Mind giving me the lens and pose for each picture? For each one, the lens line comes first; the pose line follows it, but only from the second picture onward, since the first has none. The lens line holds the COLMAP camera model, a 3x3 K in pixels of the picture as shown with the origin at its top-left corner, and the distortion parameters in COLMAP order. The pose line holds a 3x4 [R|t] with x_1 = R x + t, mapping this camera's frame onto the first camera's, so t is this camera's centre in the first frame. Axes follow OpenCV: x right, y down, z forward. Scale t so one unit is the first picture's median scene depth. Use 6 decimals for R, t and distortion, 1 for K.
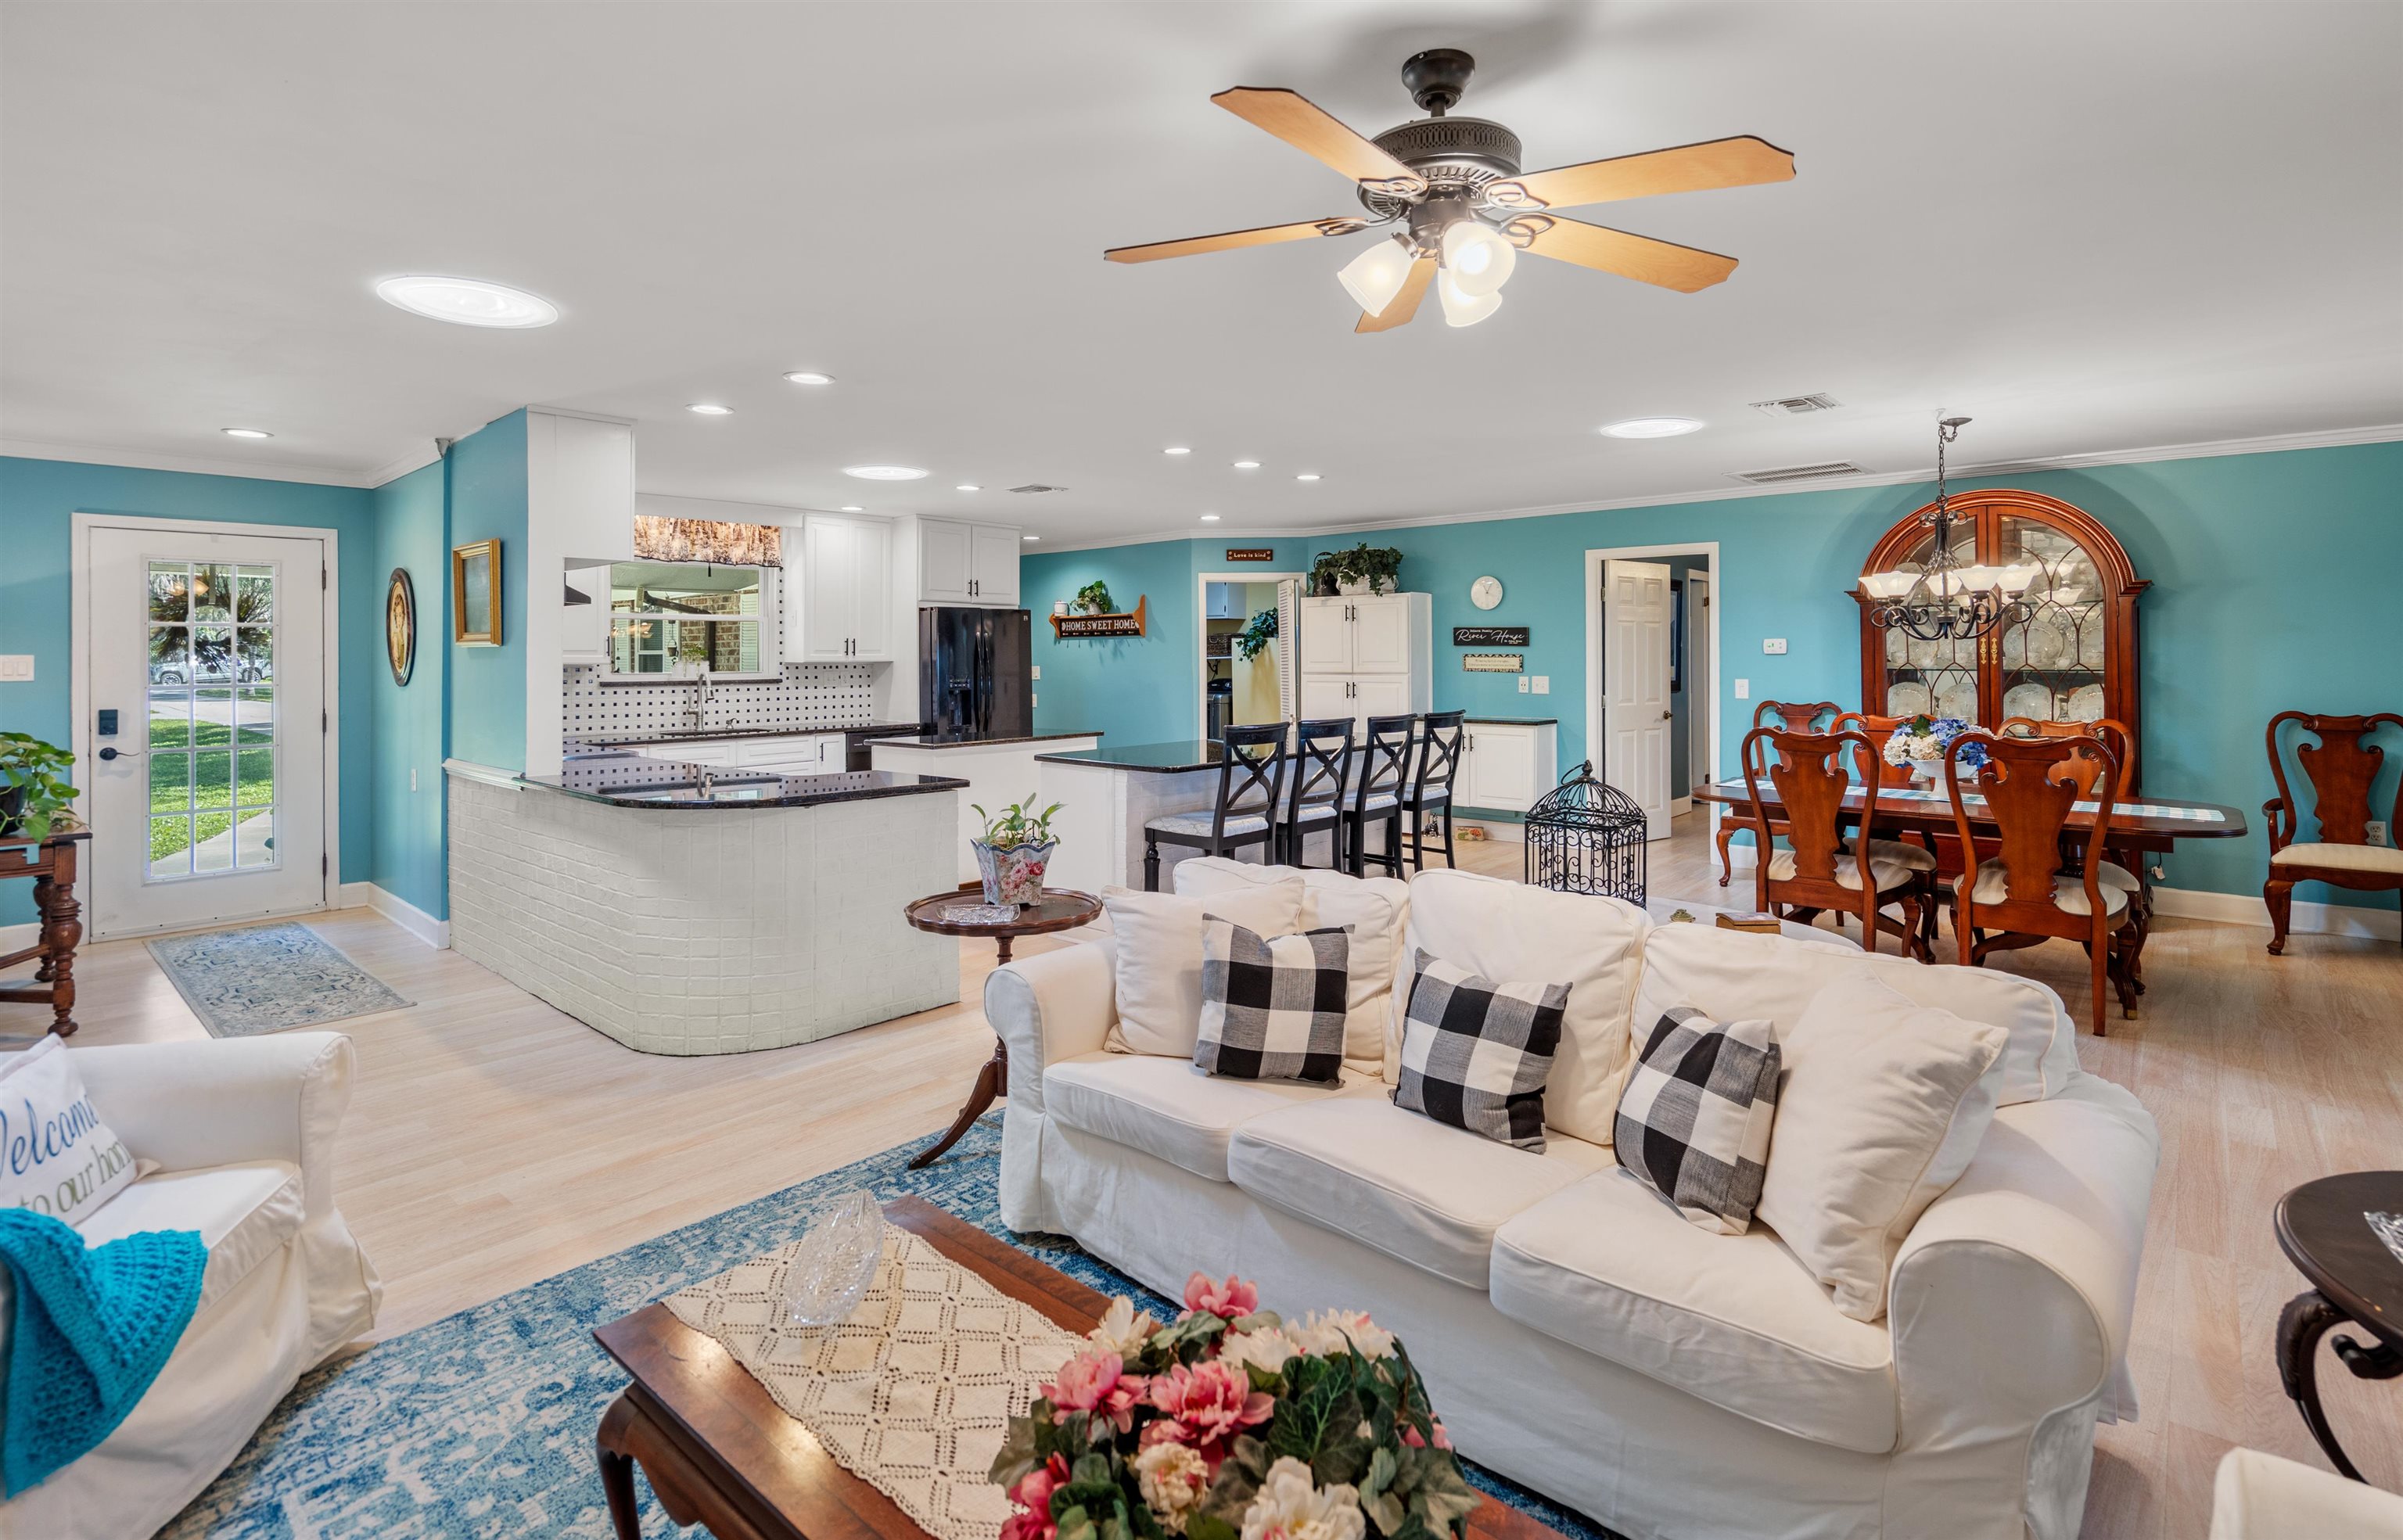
lens RADIAL K [[1148.7, 0, 1190.3], [0, 1148.7, 650.2], [0, 0, 1]] dist [0.010324, 0.000273]
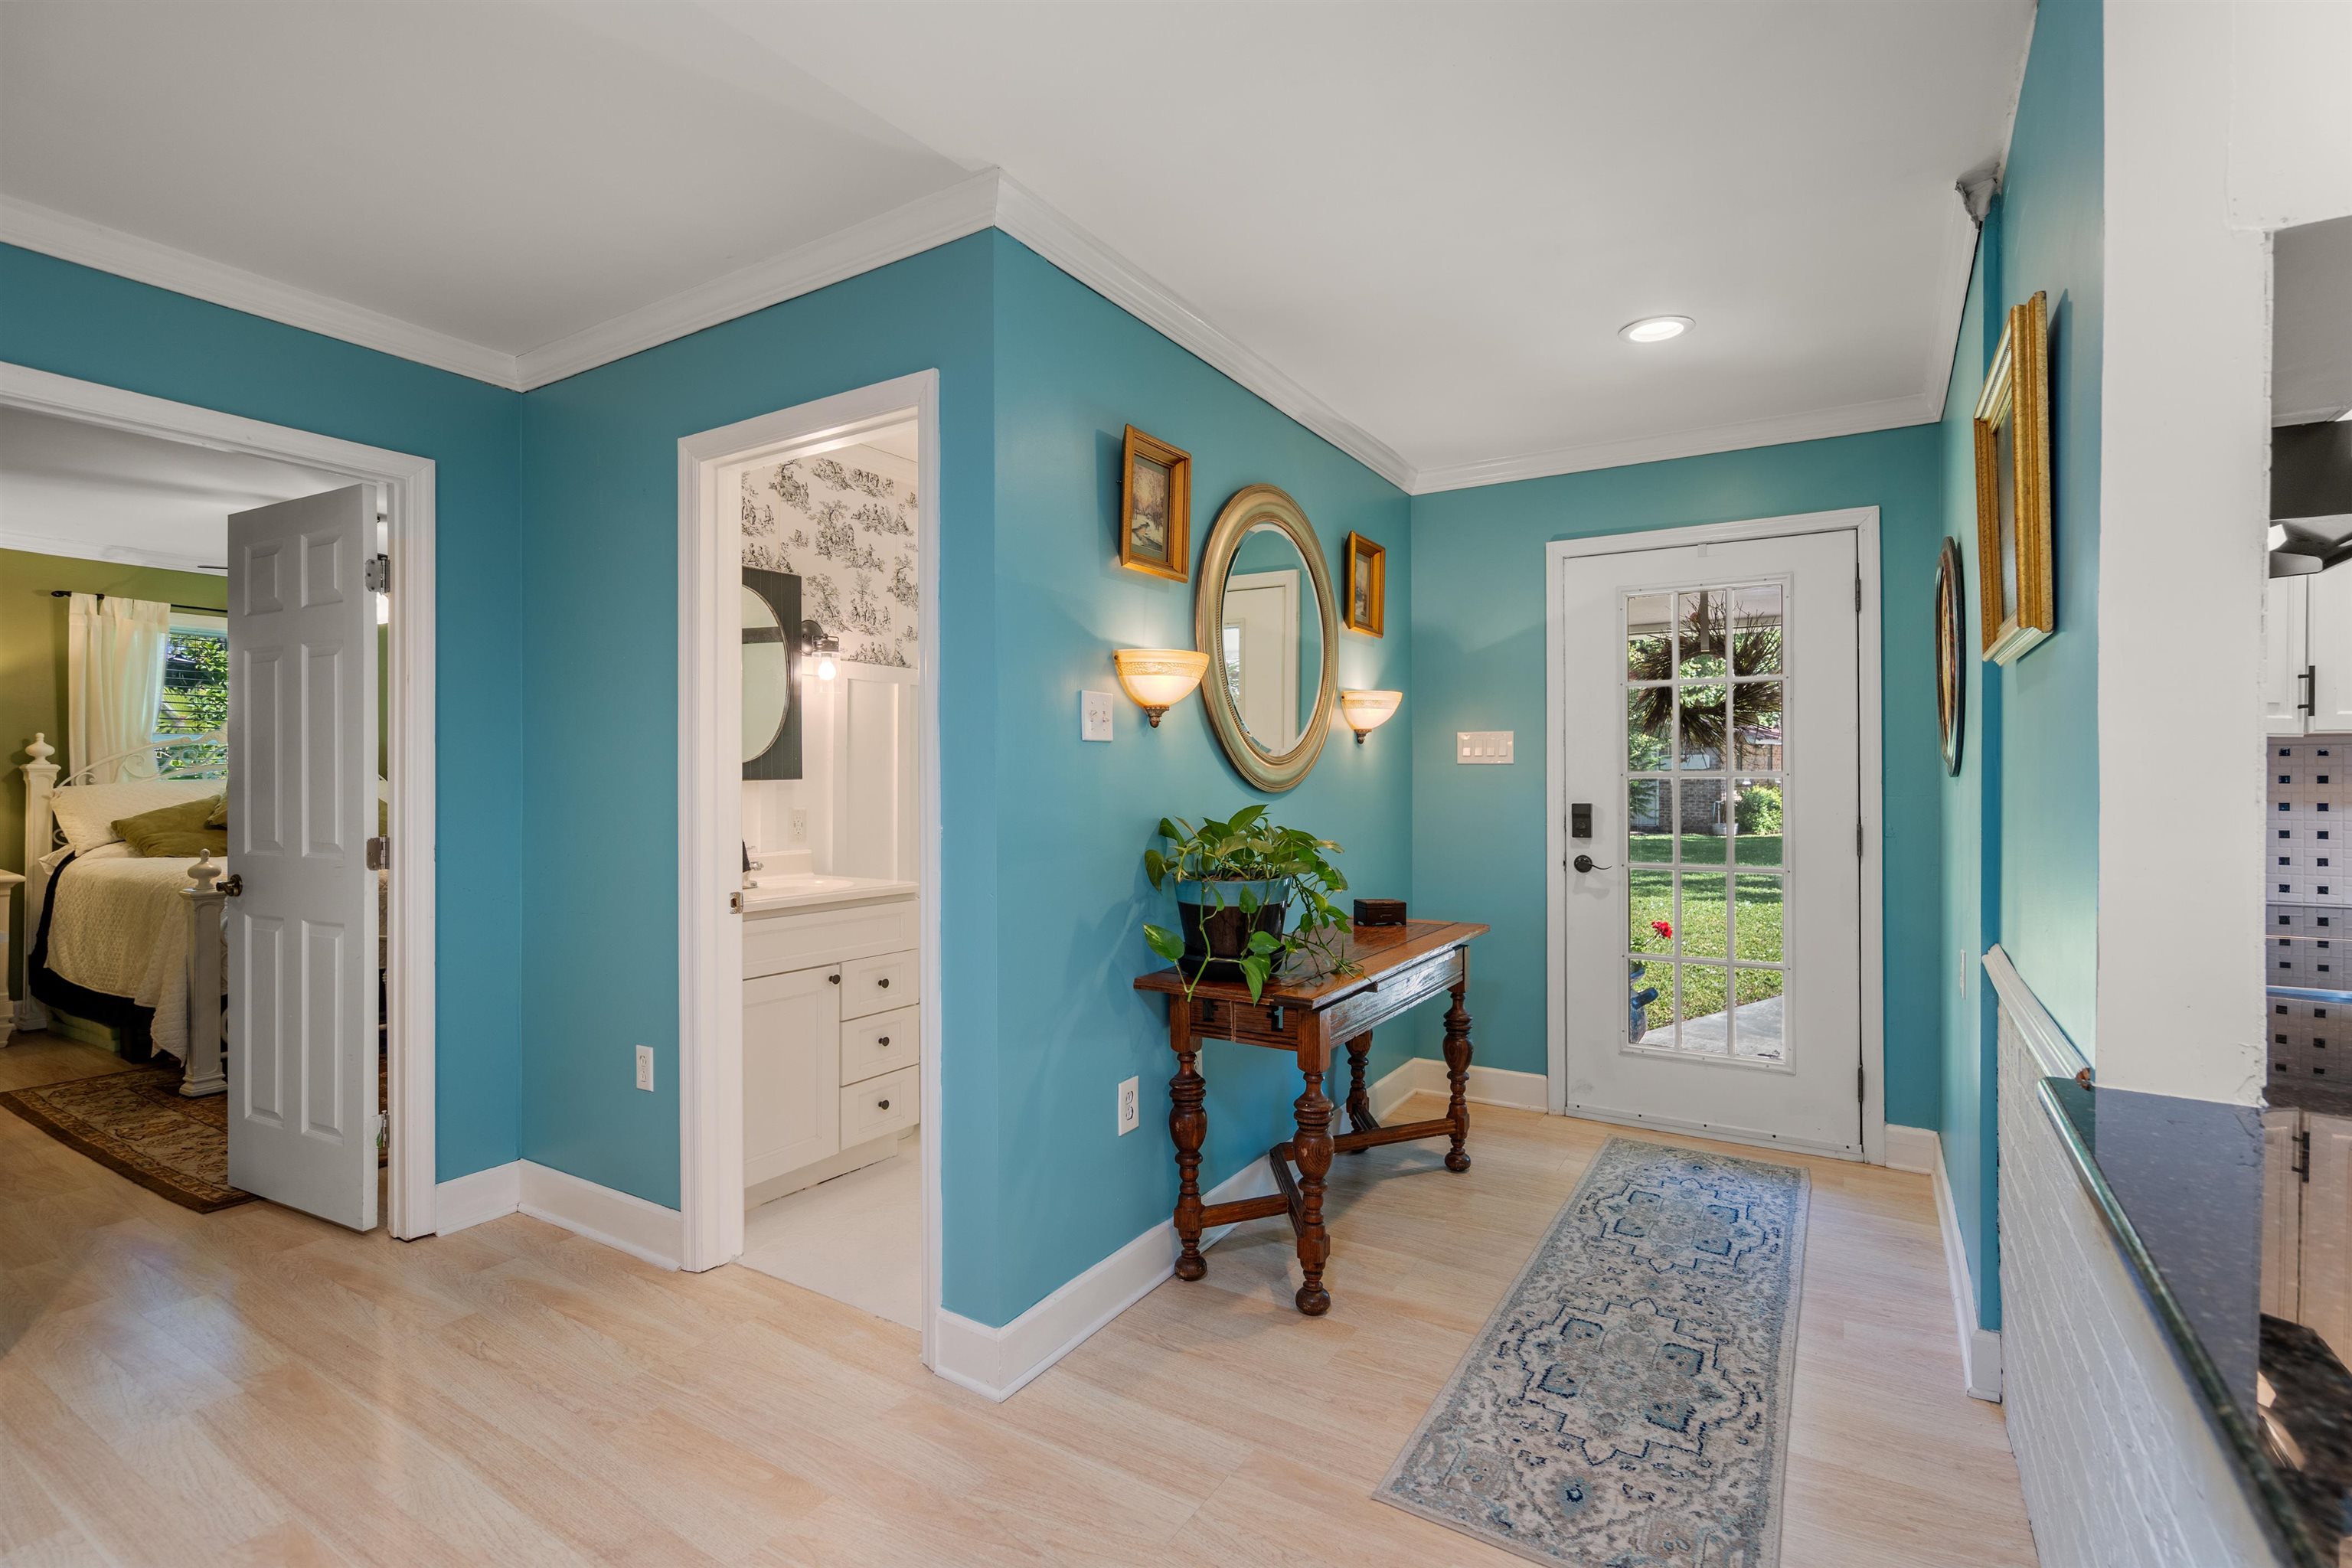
lens RADIAL K [[1087.4, 0, 1188.6], [0, 1087.4, 767.1], [0, 0, 1]] dist [-0.002817, 0.000409]
pose [[0.196179, -0.000773, -0.980568, -0.212817], [-0.001802, 0.999998, -0.001149, 0.020431], [0.980566, 0.001992, 0.196177, 0.428469]]
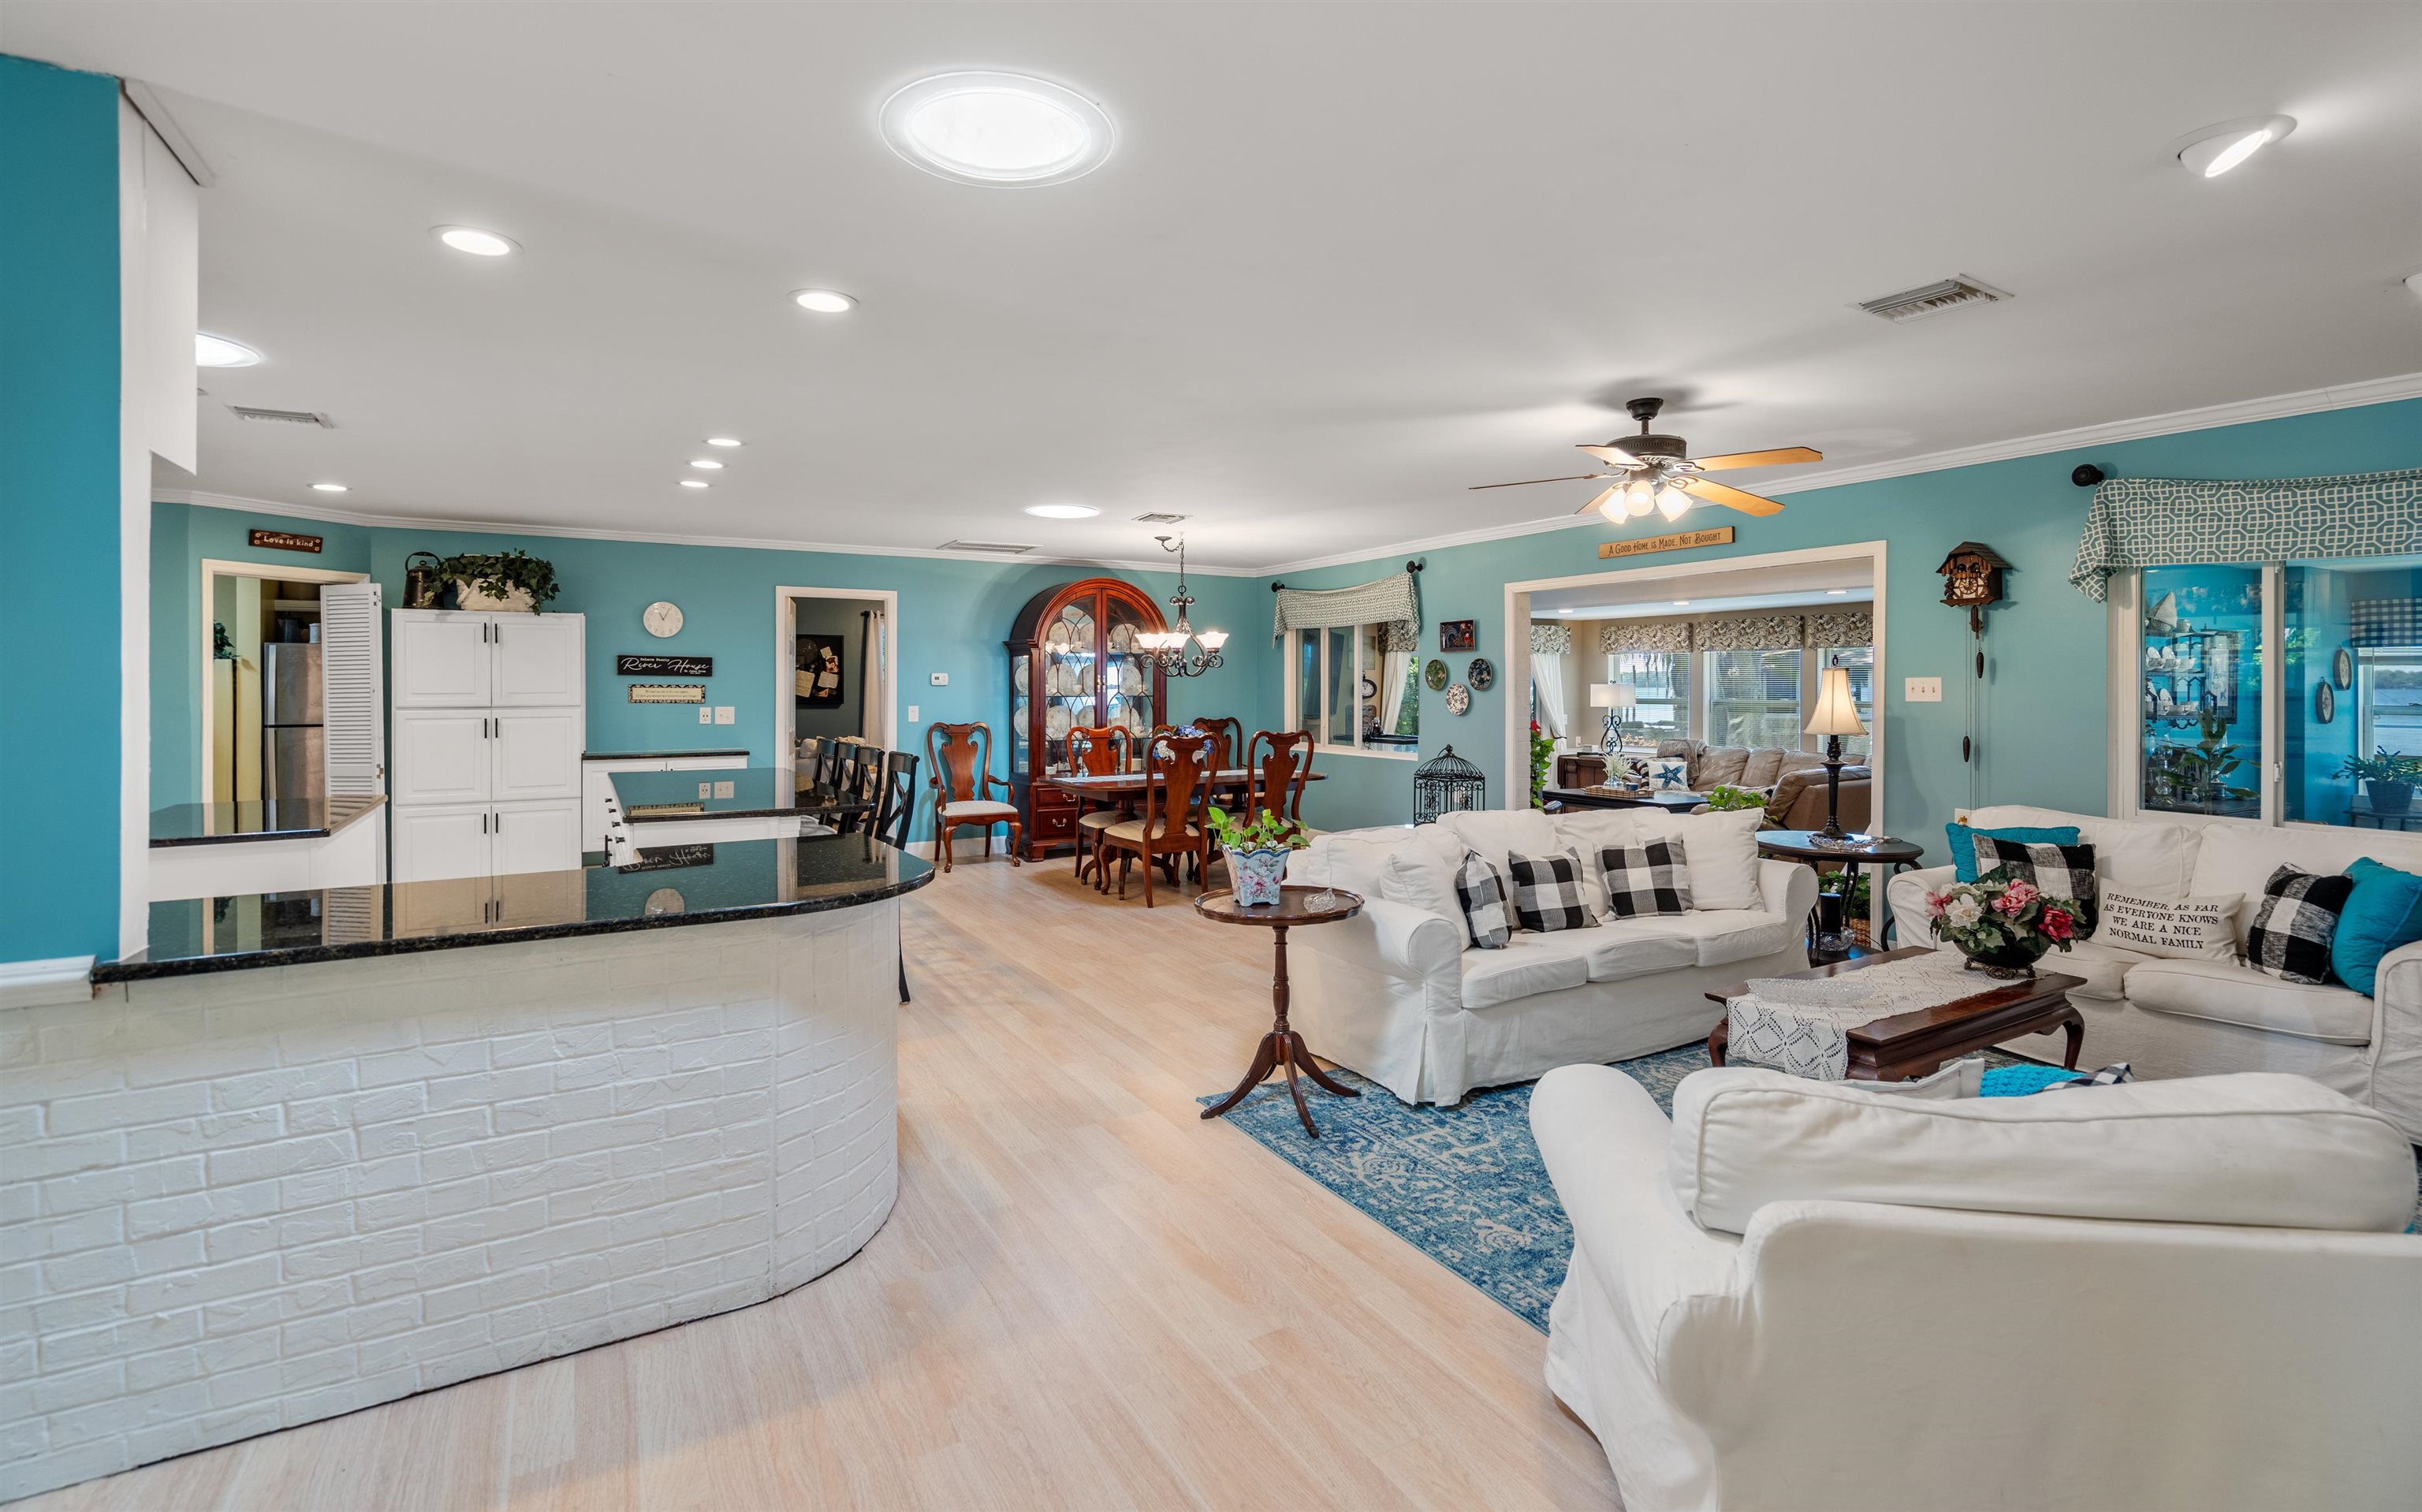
lens RADIAL K [[1103.6, 0, 1221.2], [0, 1103.6, 685.7], [0, 0, 1]] dist [-0.006736, 0.000834]
pose [[0.306595, 0.003100, 0.951835, -0.470182], [-0.005655, 0.999983, -0.001435, 0.003269], [-0.951823, -0.004943, 0.306607, 0.289727]]
